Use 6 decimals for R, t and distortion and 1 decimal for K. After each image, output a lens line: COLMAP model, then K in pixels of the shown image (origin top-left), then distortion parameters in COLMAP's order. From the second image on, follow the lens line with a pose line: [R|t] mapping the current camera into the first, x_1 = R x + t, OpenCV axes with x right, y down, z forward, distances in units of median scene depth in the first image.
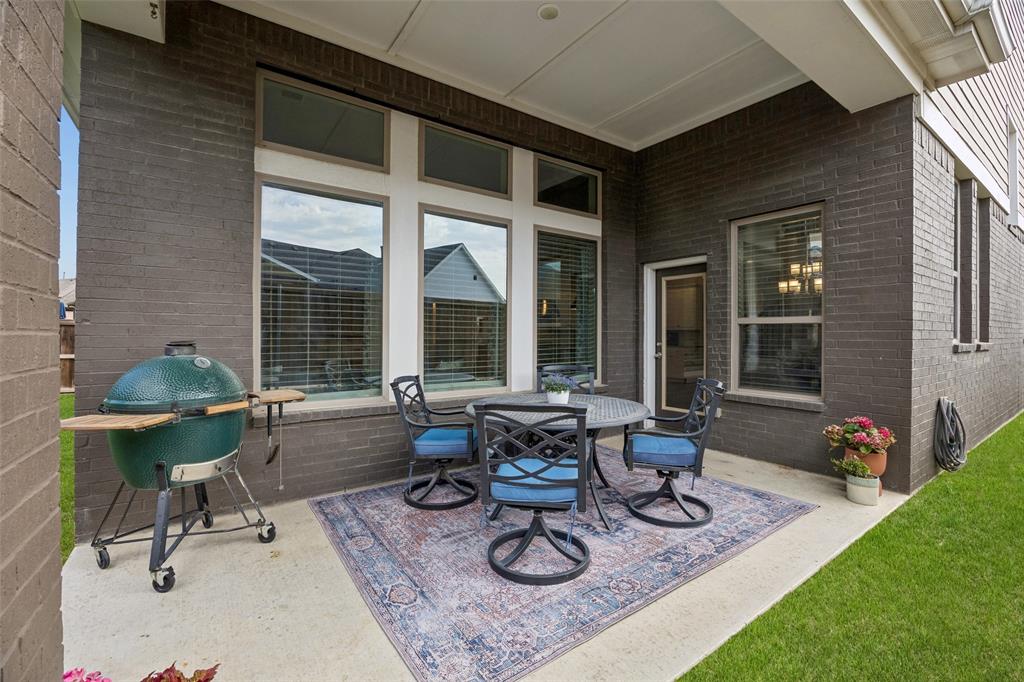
lens RADIAL K [[438.4, 0, 511.1], [0, 438.4, 335.3], [0, 0, 1]] dist [-0.021158, 0.001160]
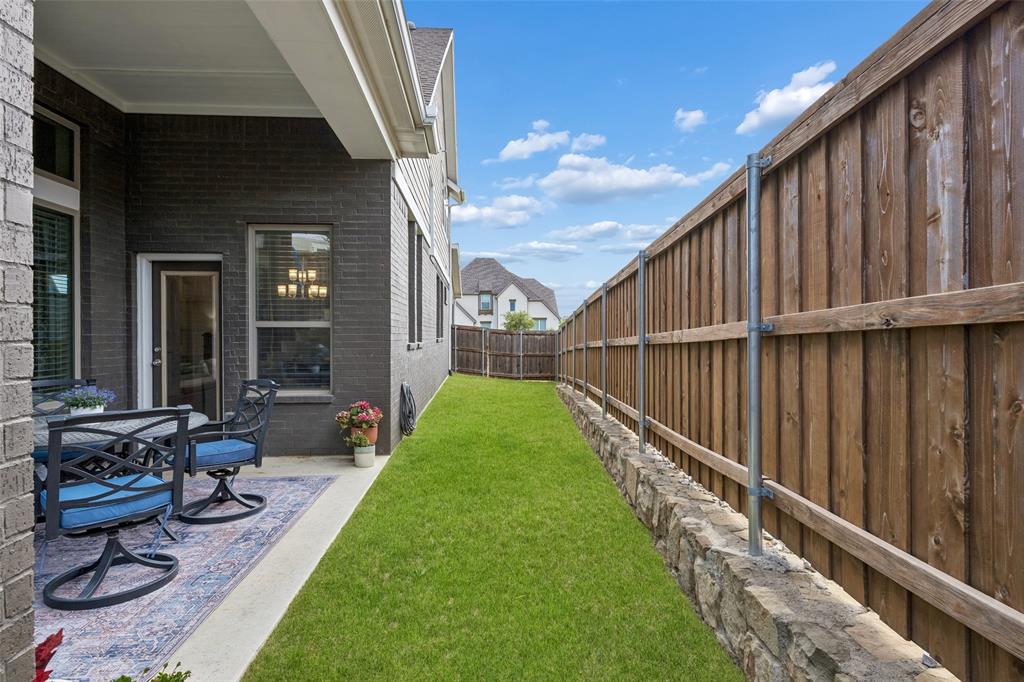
lens RADIAL K [[562.5, 0, 512.0], [0, 562.5, 341.0], [0, 0, 1]] dist [0.000098, 0.000034]
pose [[0.517917, -0.012779, 0.855335, -0.363936], [0.007532, 0.999918, 0.010379, -0.003833], [-0.855398, 0.001067, 0.517971, -0.233028]]
